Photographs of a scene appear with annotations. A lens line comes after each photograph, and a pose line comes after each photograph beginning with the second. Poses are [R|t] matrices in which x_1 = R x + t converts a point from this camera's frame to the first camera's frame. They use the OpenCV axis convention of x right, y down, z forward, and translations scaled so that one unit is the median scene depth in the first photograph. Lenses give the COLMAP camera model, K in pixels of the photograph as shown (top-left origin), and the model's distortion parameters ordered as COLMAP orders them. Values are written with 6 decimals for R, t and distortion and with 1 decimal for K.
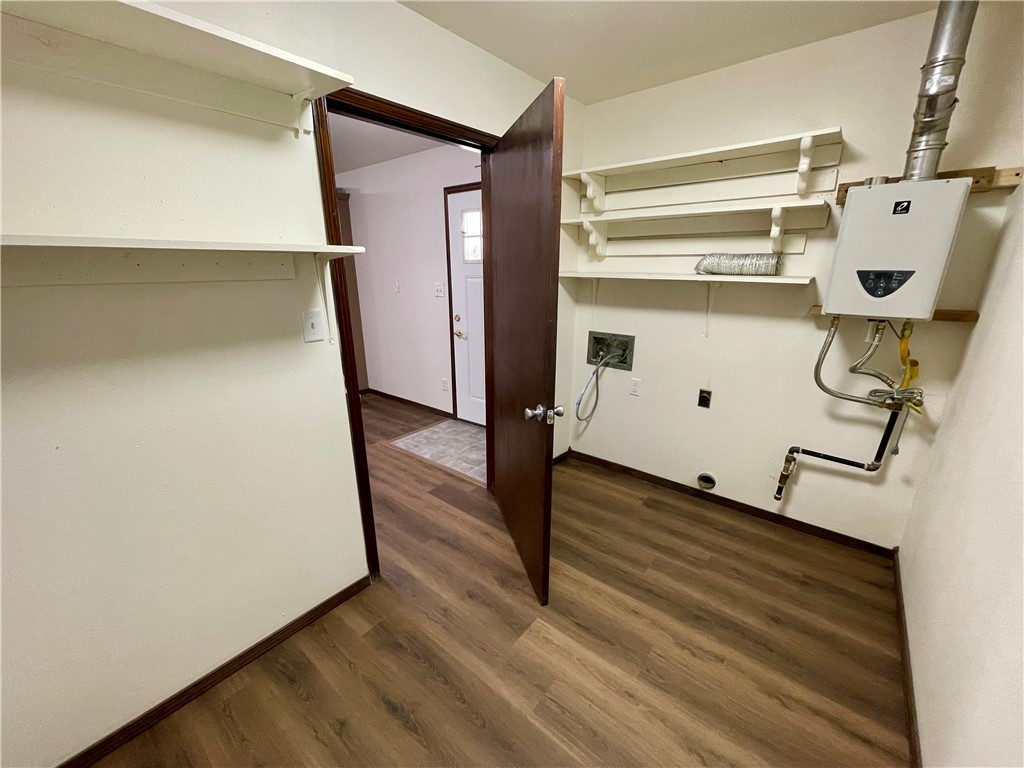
lens RADIAL K [[410.2, 0, 512.0], [0, 410.2, 384.0], [0, 0, 1]] dist [-0.001419, -0.000035]
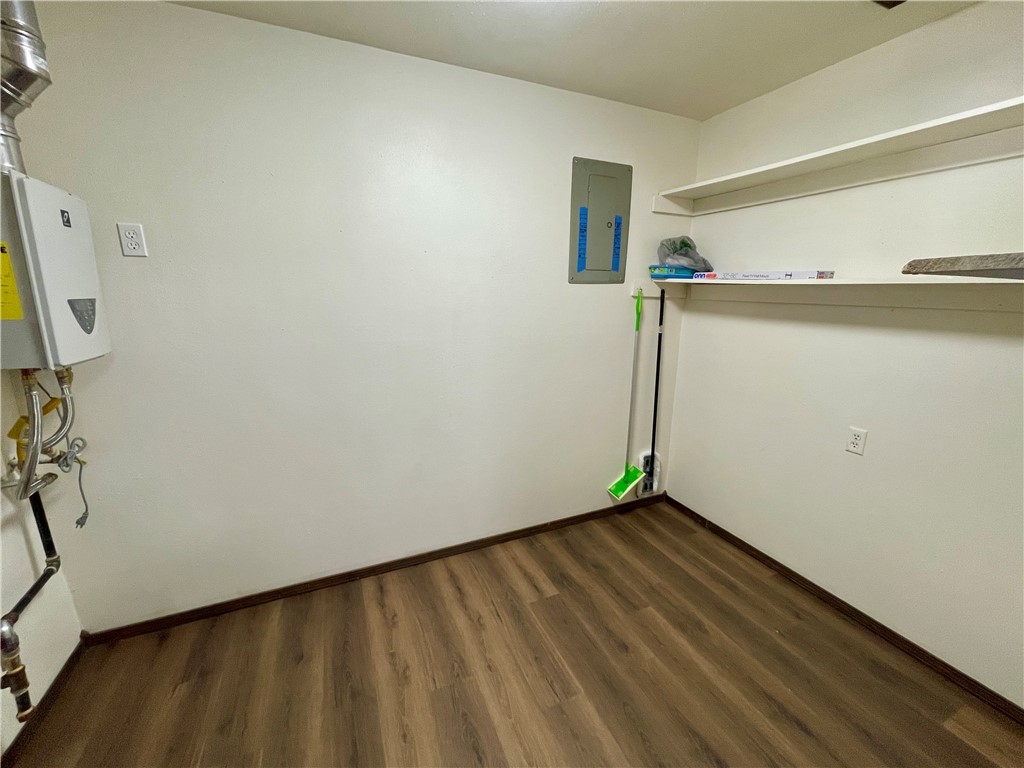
lens RADIAL K [[410.2, 0, 512.0], [0, 410.2, 384.0], [0, 0, 1]] dist [-0.001419, -0.000035]
pose [[-0.890681, -0.111268, 0.440802, -0.162579], [0.117474, 0.880332, 0.459582, -0.404216], [-0.439189, 0.461124, -0.771024, 1.344870]]
